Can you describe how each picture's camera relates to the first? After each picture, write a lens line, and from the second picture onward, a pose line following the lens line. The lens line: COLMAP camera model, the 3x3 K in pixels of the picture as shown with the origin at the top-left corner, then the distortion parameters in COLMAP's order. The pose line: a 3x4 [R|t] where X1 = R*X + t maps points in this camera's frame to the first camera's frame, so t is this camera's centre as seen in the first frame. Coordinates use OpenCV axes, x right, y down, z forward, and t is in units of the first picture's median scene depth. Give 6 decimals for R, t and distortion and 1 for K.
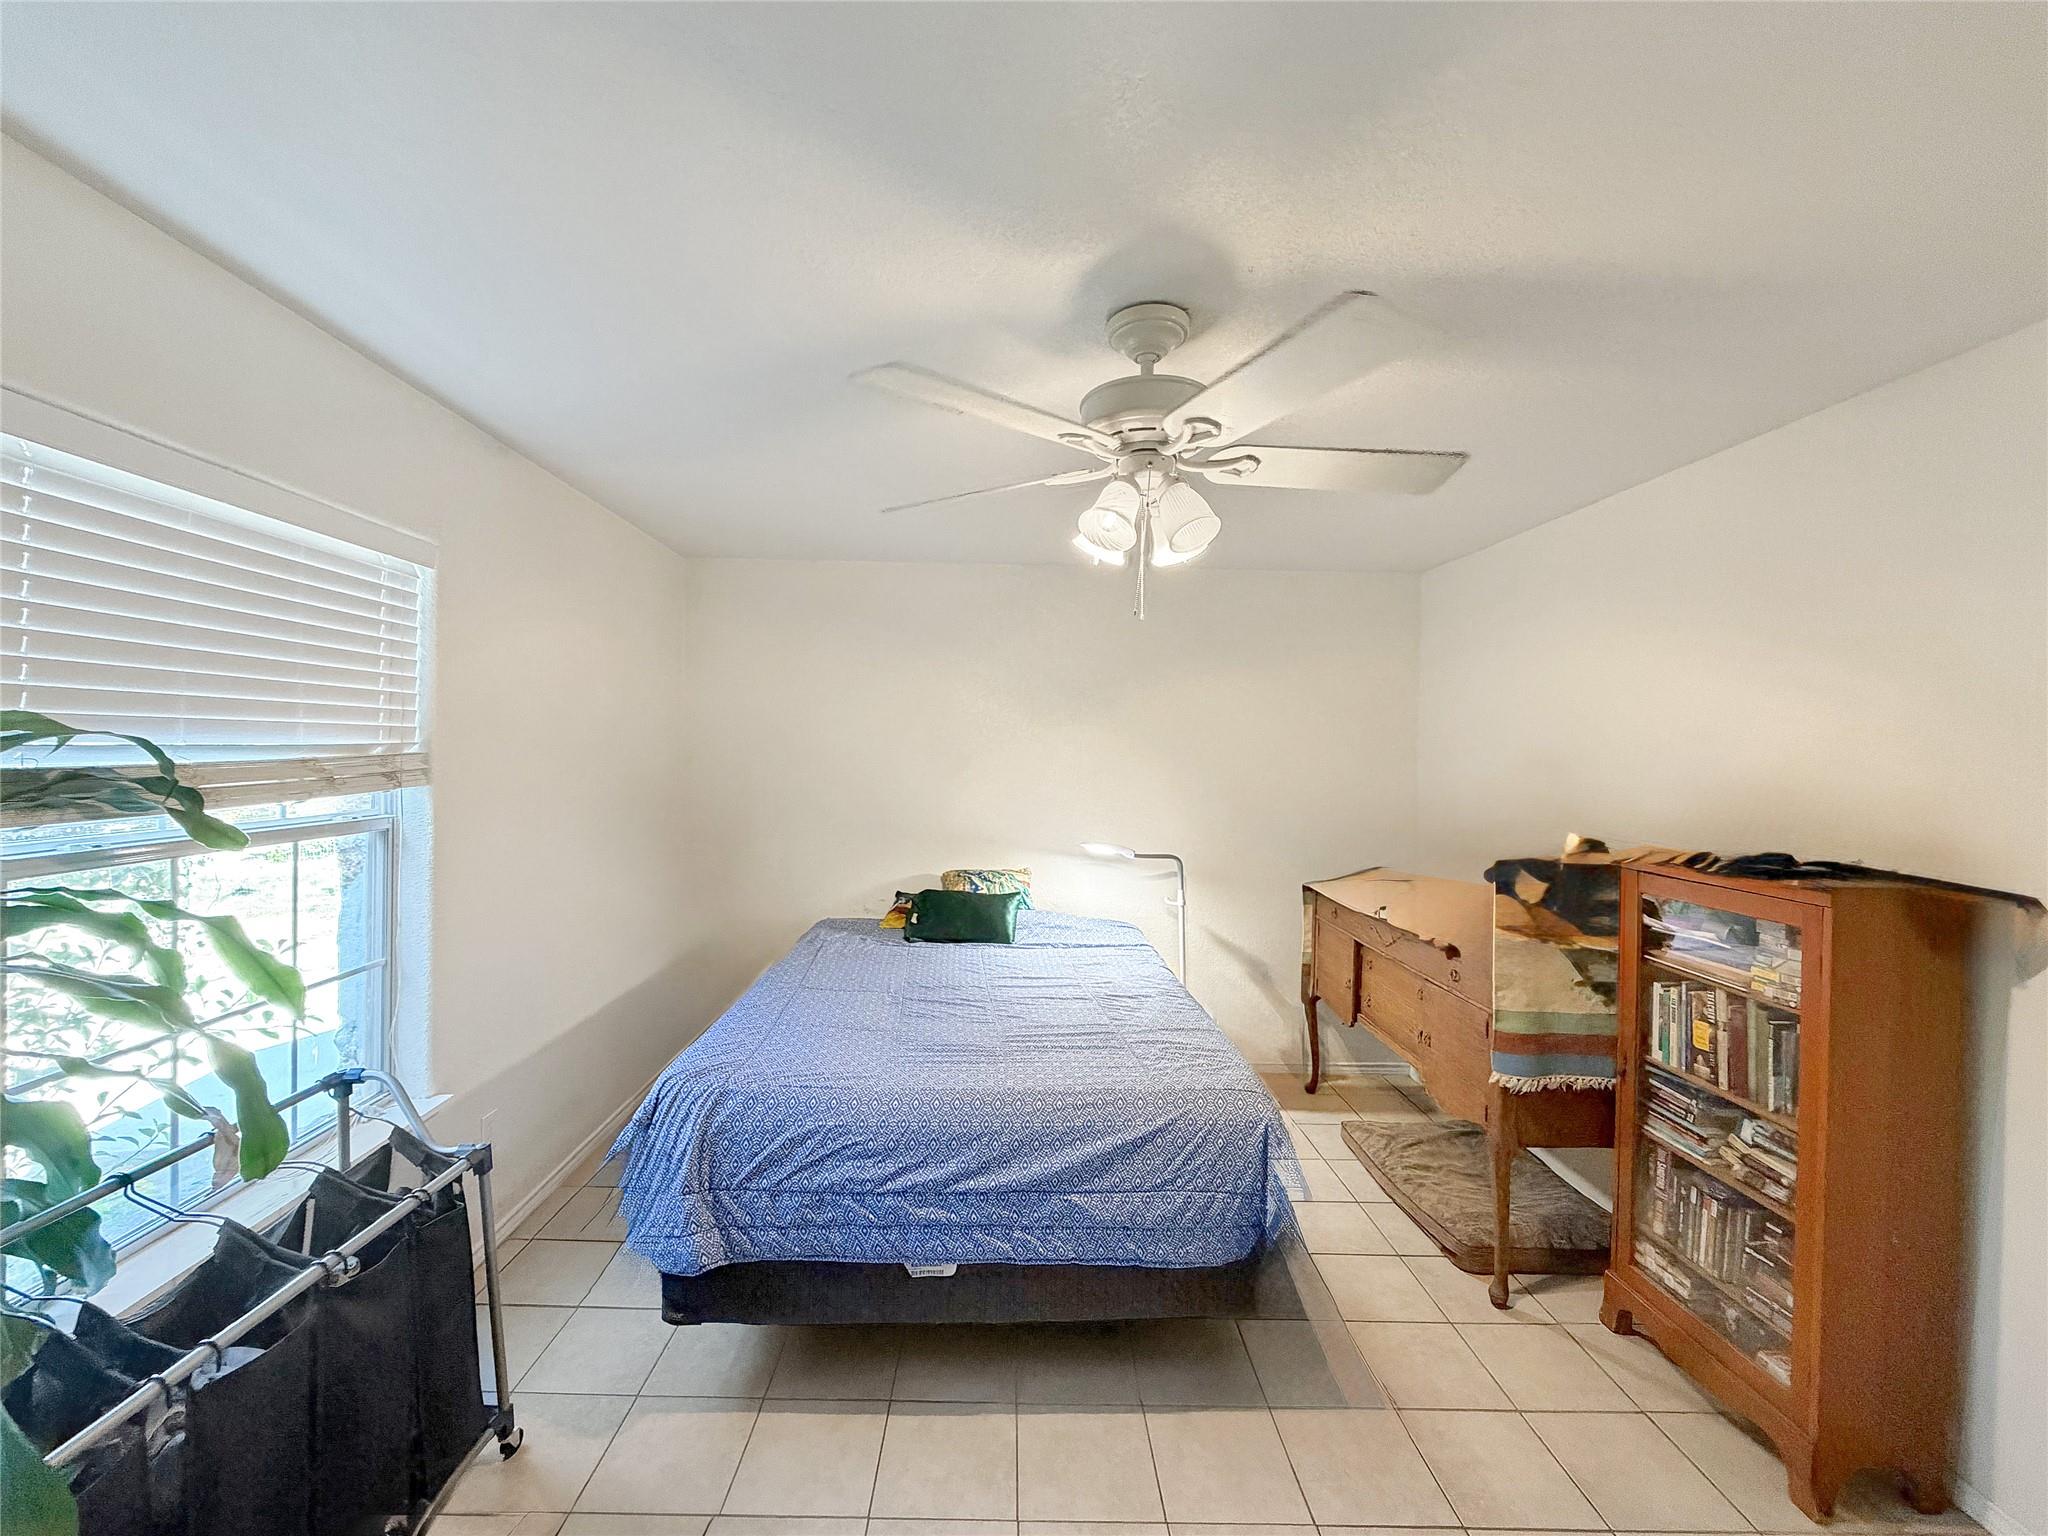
lens RADIAL K [[810.5, 0, 1024.0], [0, 810.5, 768.0], [0, 0, 1]] dist [0.001259, 0.000020]
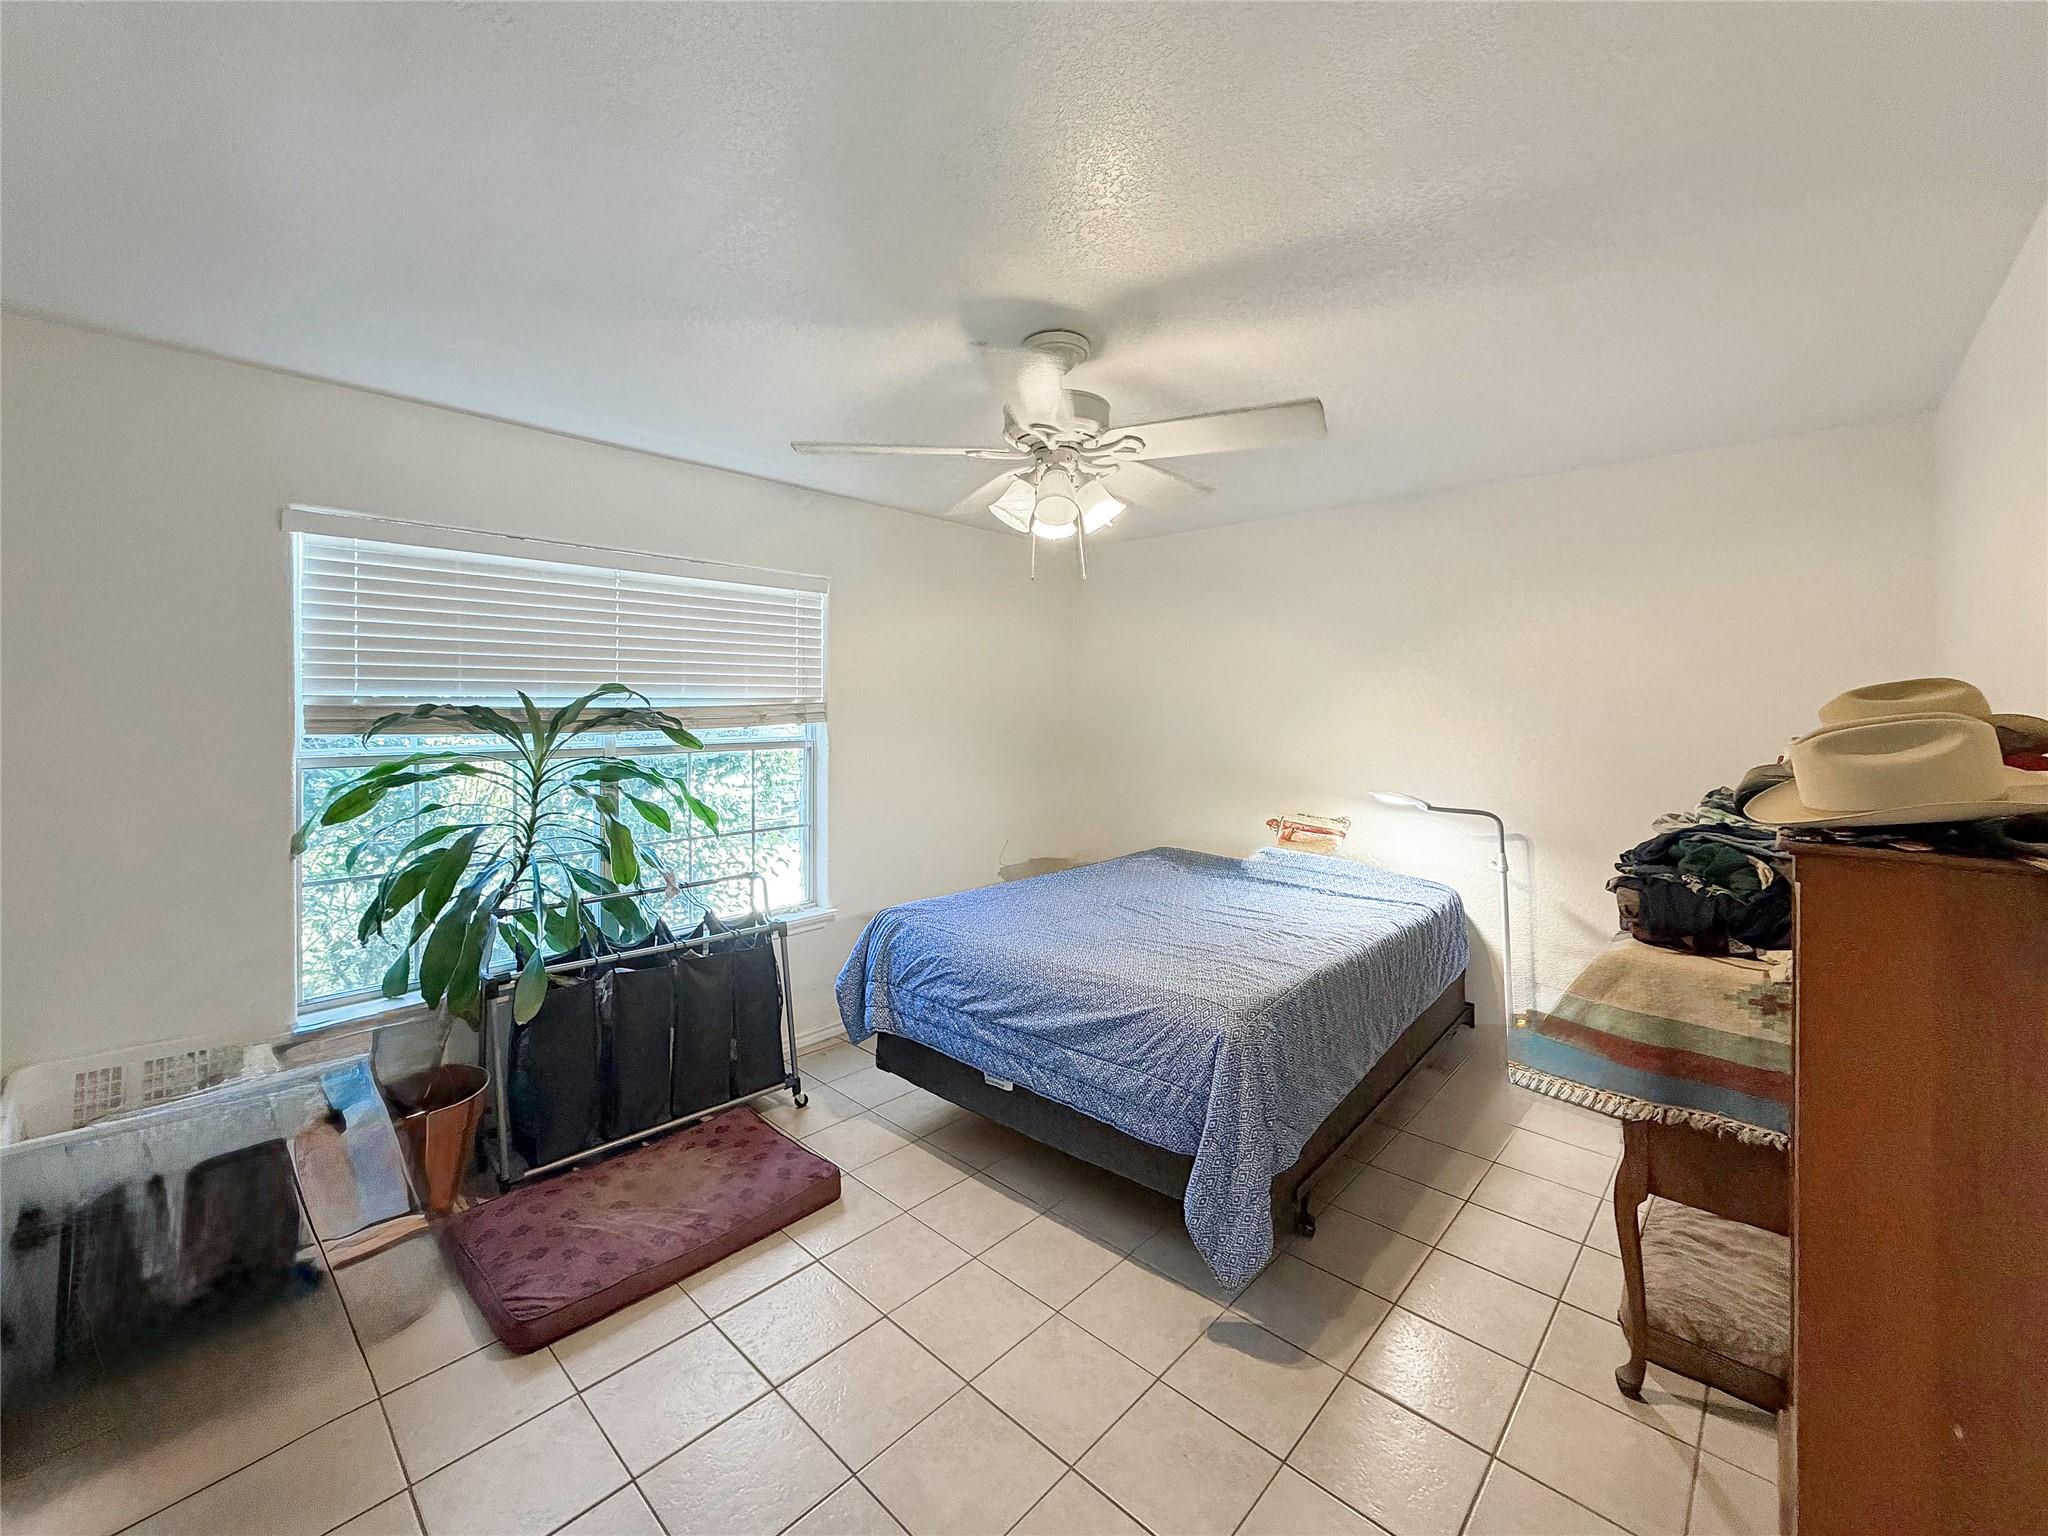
lens RADIAL K [[821.3, 0, 1033.3], [0, 821.3, 723.2], [0, 0, 1]] dist [-0.000861, -0.000056]
pose [[0.735472, -0.002757, -0.677550, 0.861902], [-0.003319, 0.999965, -0.007671, 0.041042], [0.677547, 0.007890, 0.735437, 0.045012]]
